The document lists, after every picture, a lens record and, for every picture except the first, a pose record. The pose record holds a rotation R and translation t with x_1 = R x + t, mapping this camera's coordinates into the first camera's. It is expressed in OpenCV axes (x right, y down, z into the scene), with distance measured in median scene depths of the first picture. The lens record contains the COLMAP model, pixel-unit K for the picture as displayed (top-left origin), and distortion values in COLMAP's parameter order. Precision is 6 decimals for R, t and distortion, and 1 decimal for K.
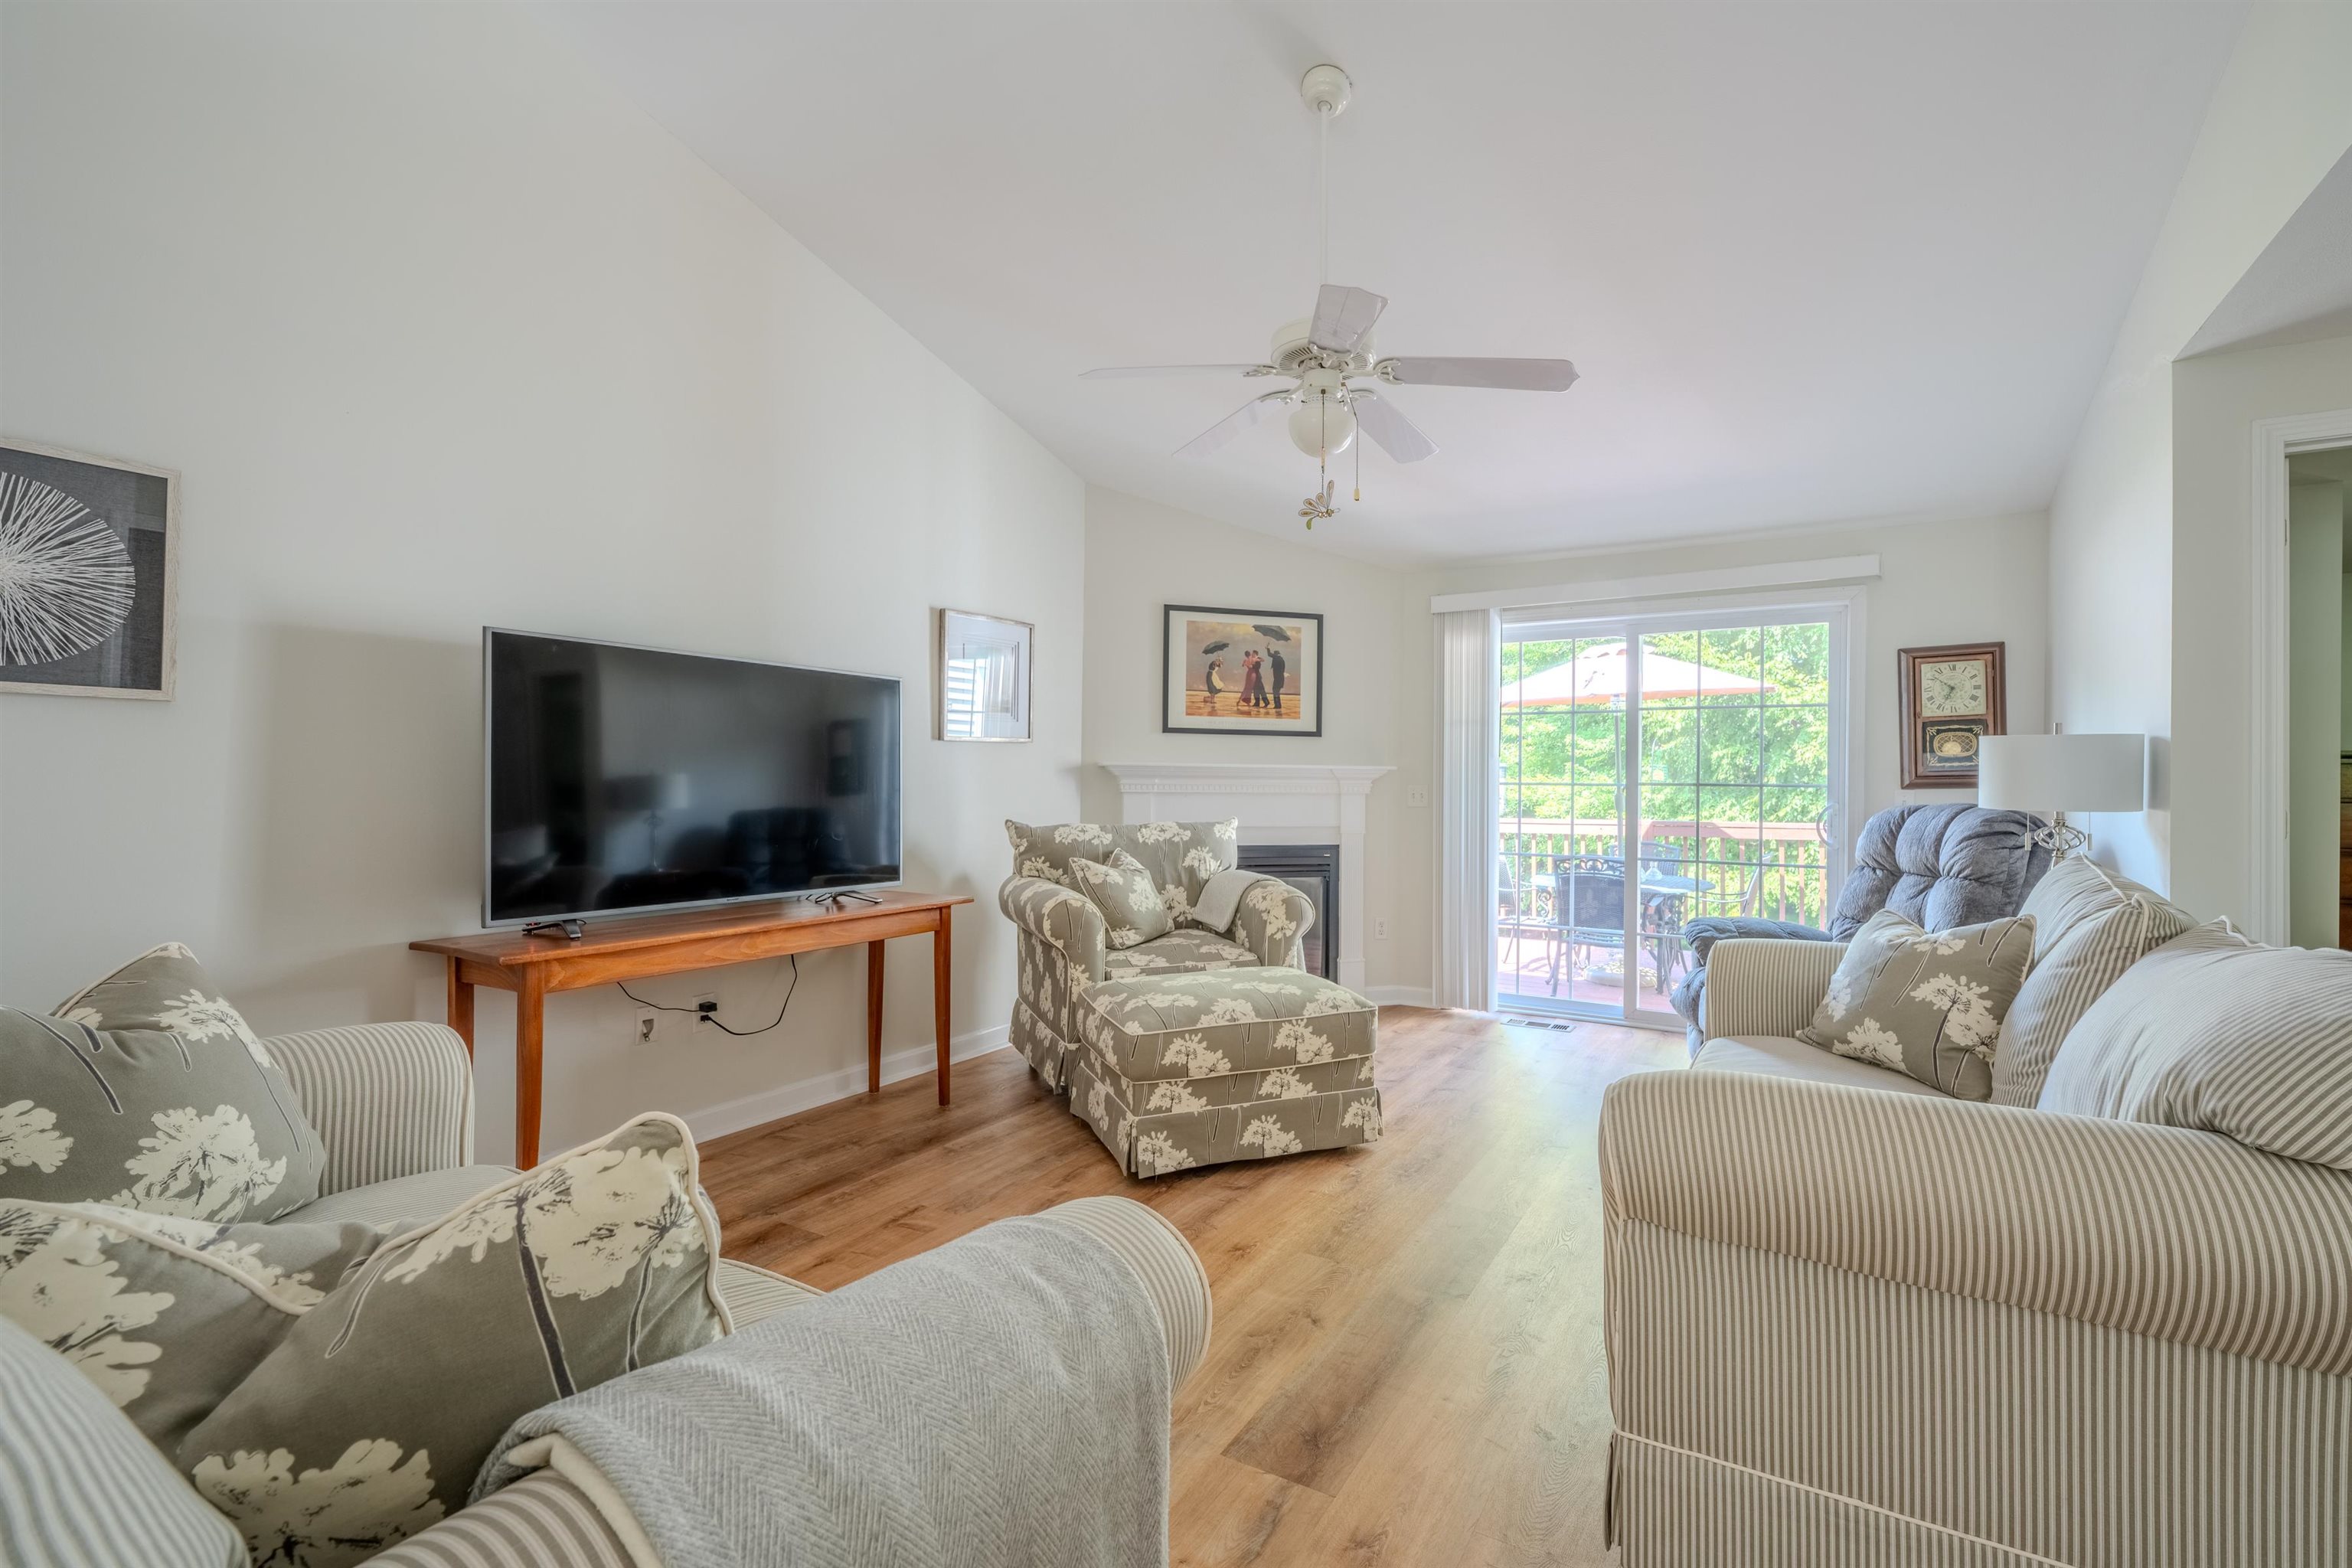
lens RADIAL K [[989.5, 0, 1345.8], [0, 989.5, 790.3], [0, 0, 1]] dist [0.000553, -0.000626]
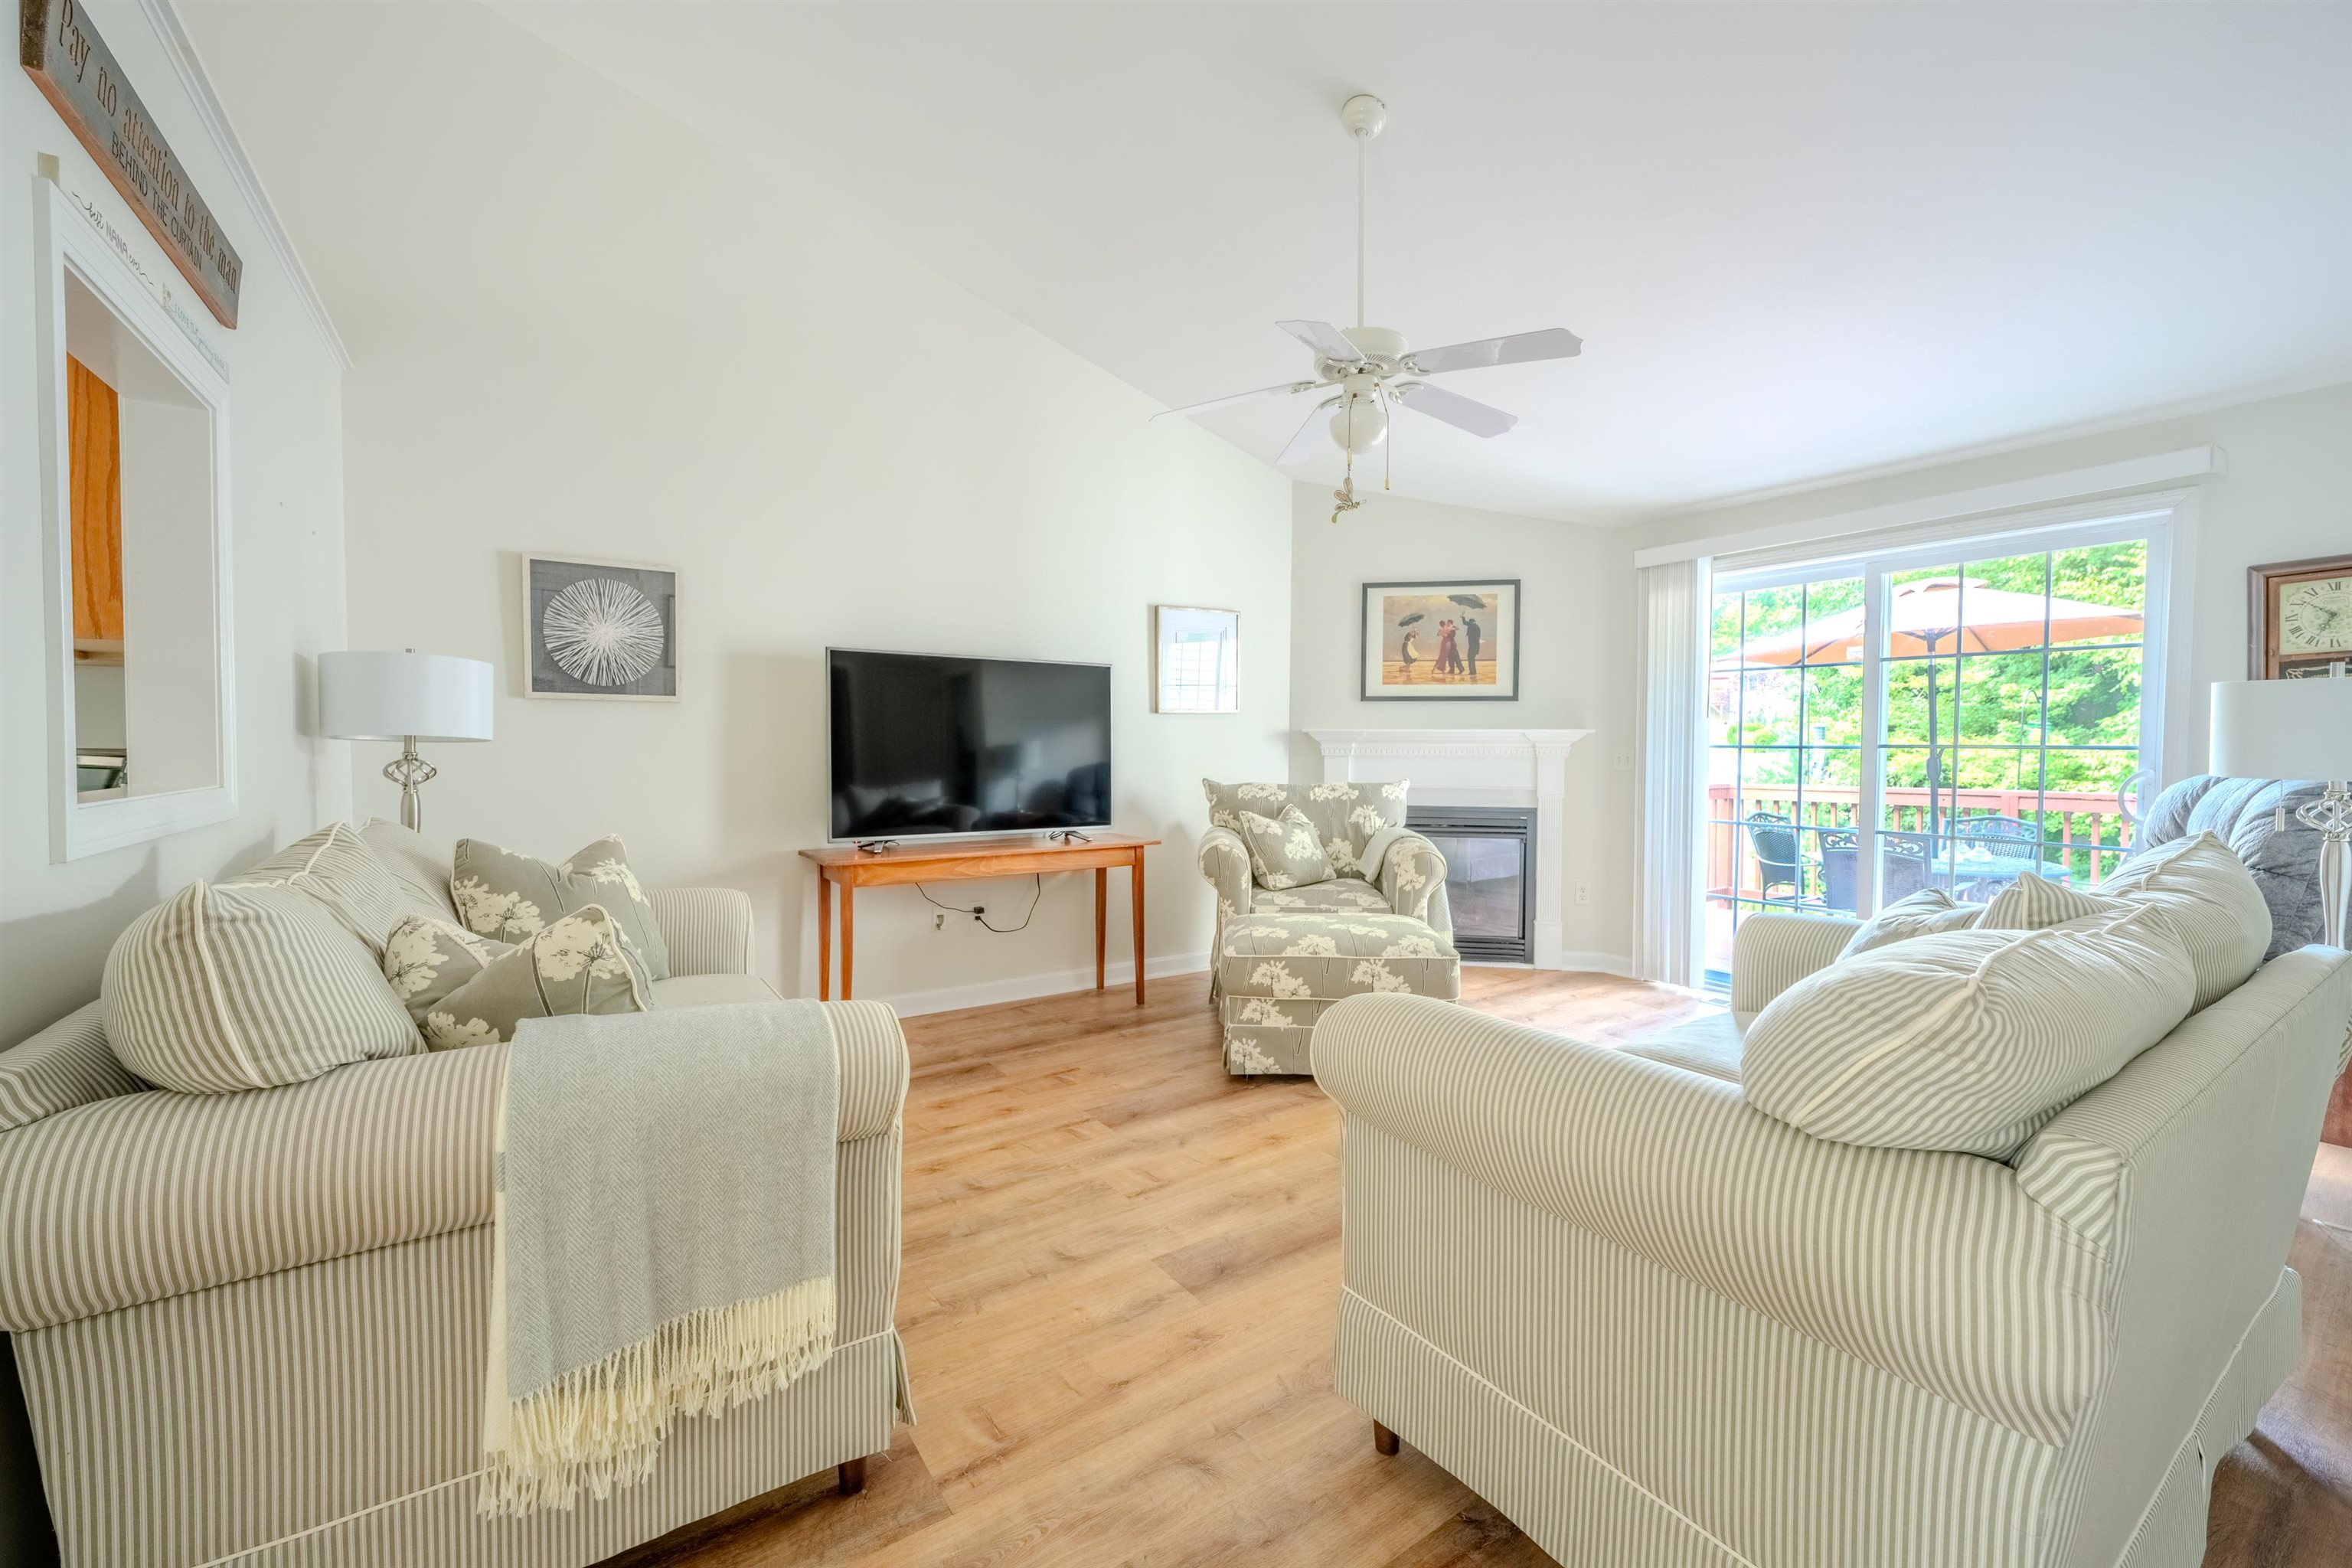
lens RADIAL K [[939.8, 0, 1176.0], [0, 939.8, 784.0], [0, 0, 1]] dist [-0.000769, -0.000038]
pose [[0.884747, 0.014095, -0.465858, 0.174277], [0.000659, 0.999504, 0.031492, 0.000705], [0.466071, -0.028170, 0.884299, -0.024970]]
